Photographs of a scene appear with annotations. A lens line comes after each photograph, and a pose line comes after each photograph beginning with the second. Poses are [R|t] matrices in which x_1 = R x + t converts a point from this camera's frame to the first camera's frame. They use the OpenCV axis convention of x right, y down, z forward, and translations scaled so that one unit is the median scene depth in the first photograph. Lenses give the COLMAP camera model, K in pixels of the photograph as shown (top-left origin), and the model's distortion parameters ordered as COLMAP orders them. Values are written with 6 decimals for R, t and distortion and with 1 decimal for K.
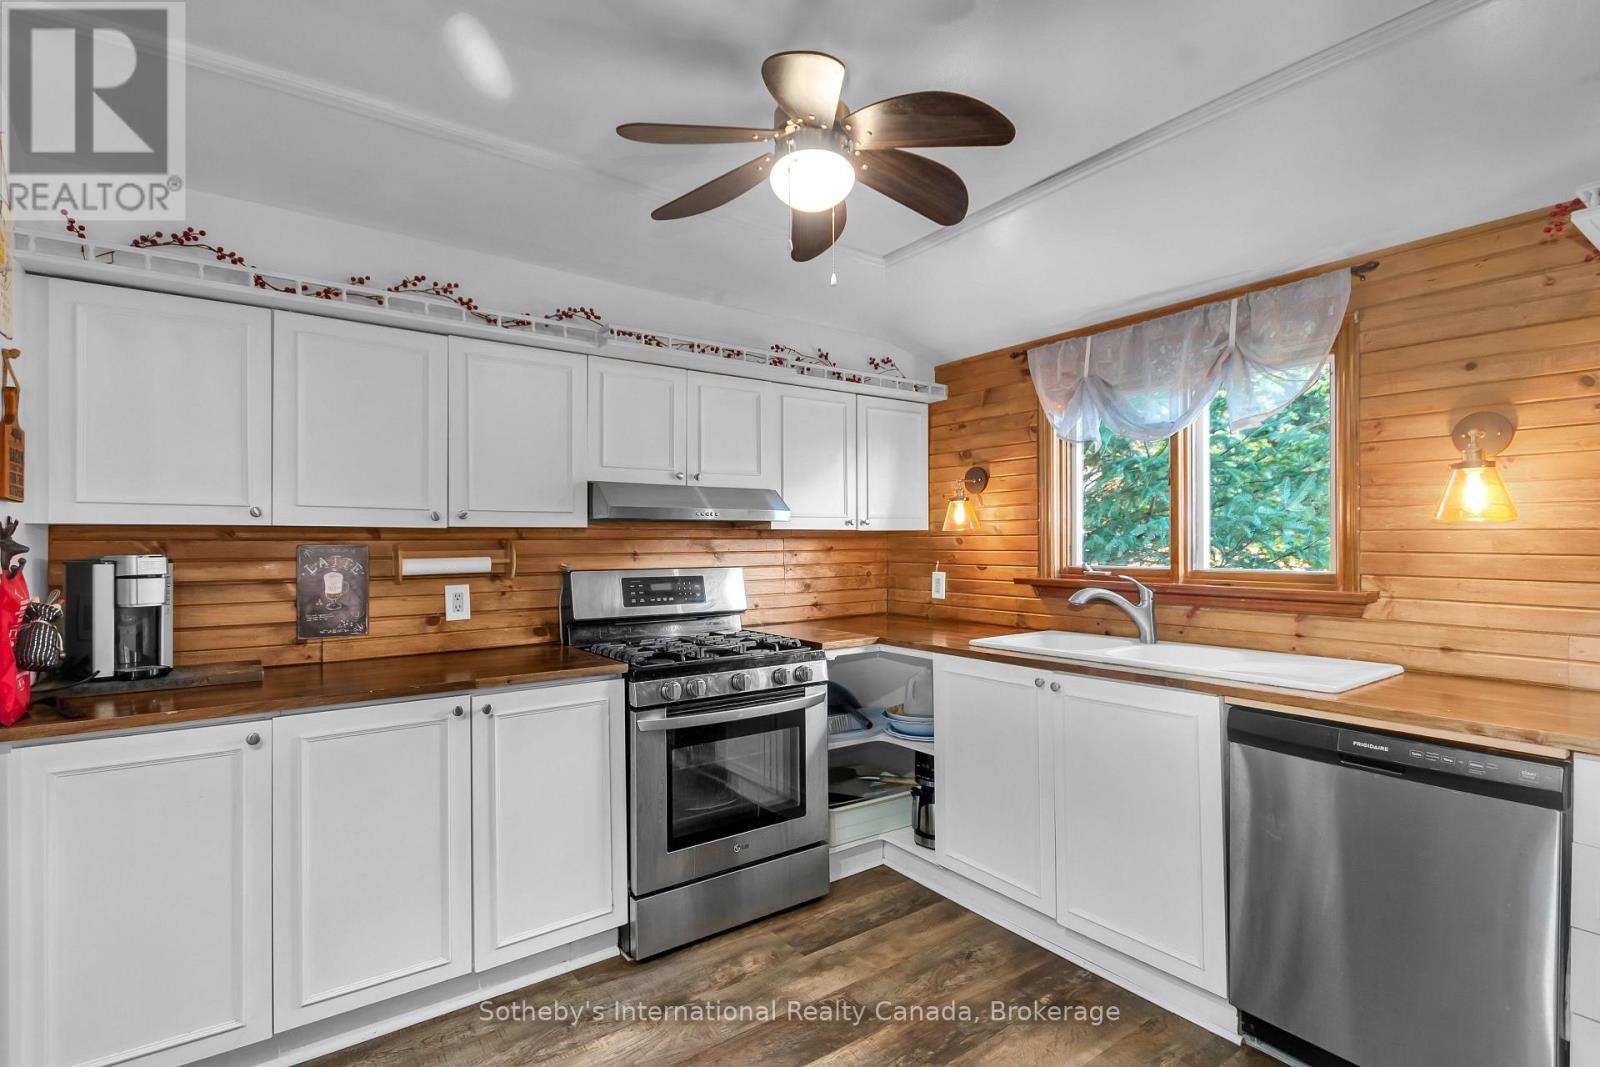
lens RADIAL K [[756.9, 0, 764.9], [0, 756.9, 537.7], [0, 0, 1]] dist [0.002764, -0.000428]
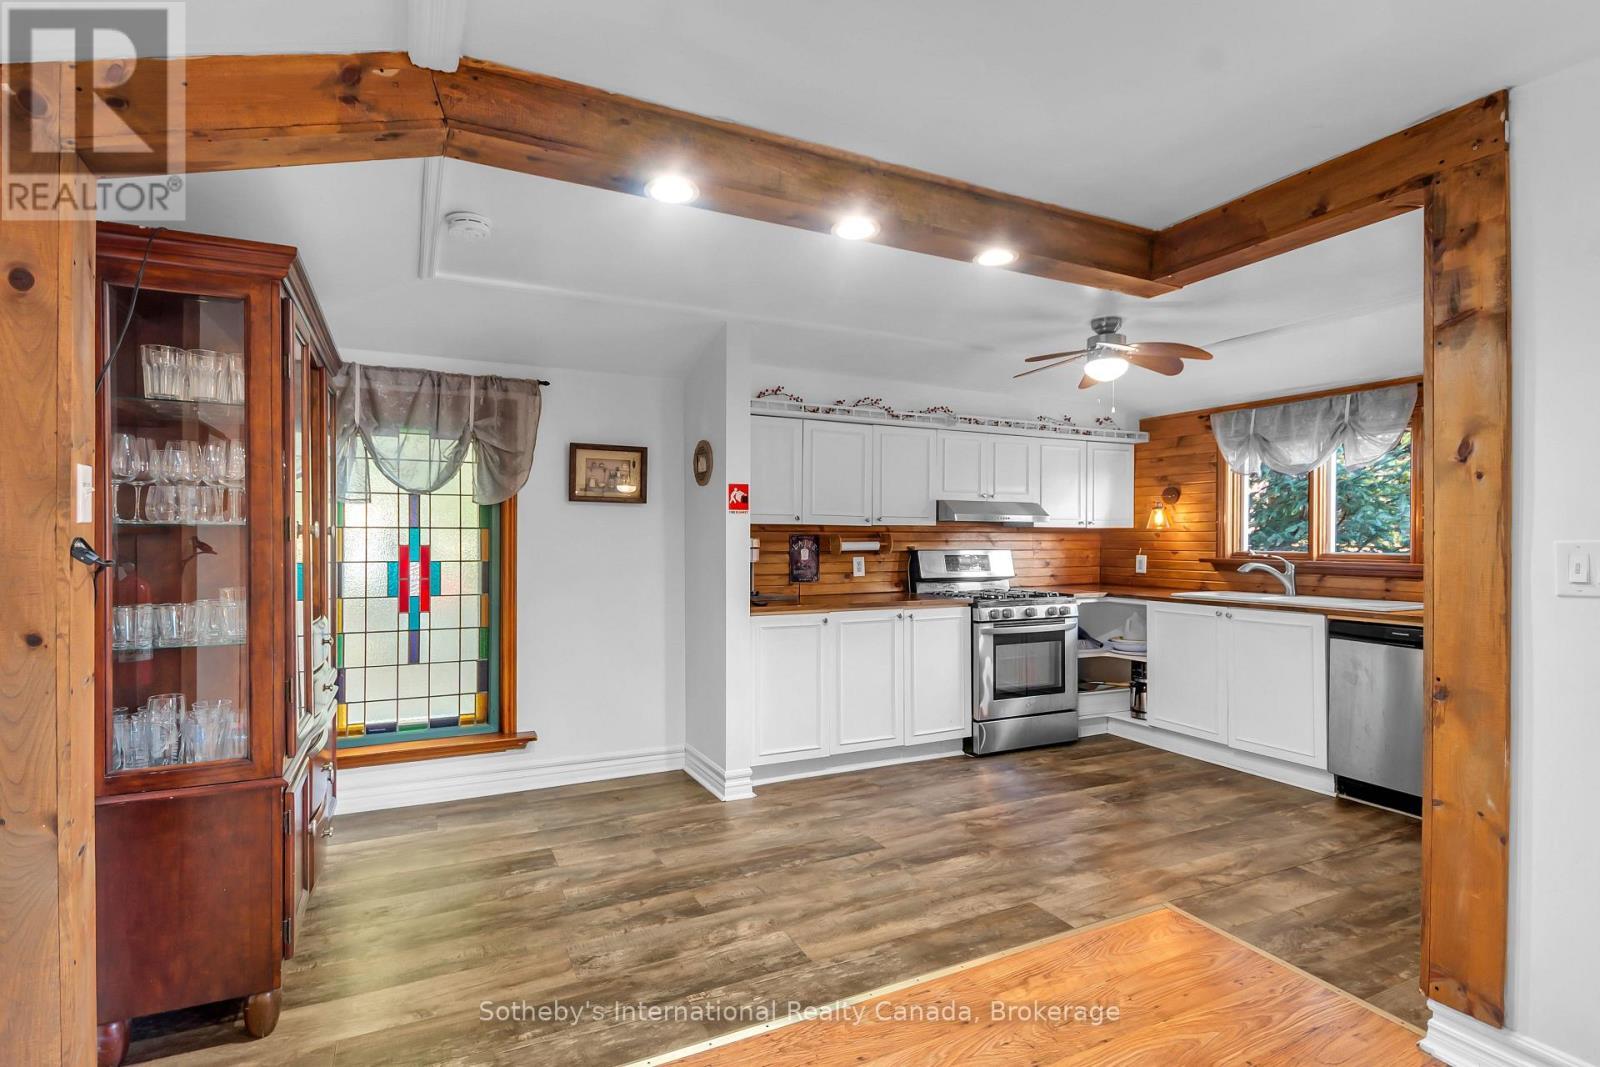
lens RADIAL K [[756.9, 0, 718.9], [0, 756.9, 537.1], [0, 0, 1]] dist [0.002764, -0.000428]
pose [[0.975720, 0.007610, -0.218891, -0.339391], [-0.006294, 0.999958, 0.006710, 0.004740], [0.218933, -0.005170, 0.975726, -0.854537]]
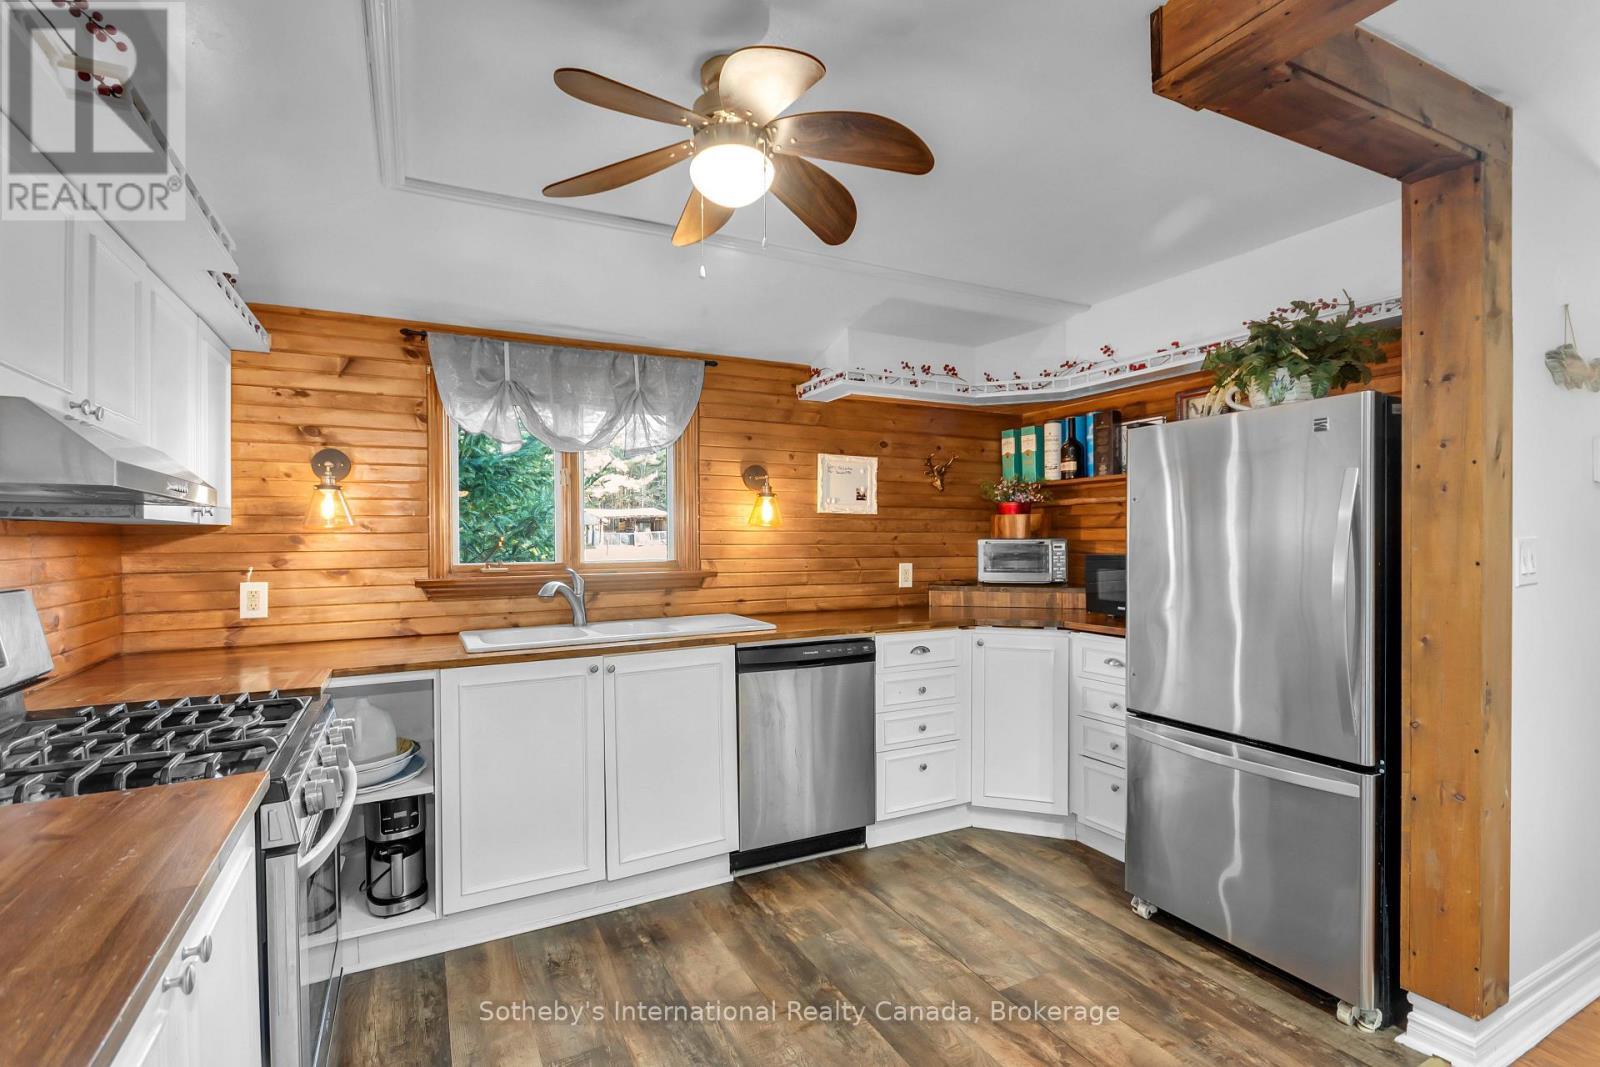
lens RADIAL K [[756.9, 0, 804.4], [0, 756.9, 539.2], [0, 0, 1]] dist [0.002764, -0.000428]
pose [[0.104760, 0.000413, 0.994497, -0.574490], [0.003610, 0.999993, -0.000795, 0.007044], [-0.994491, 0.003674, 0.104757, 0.498680]]
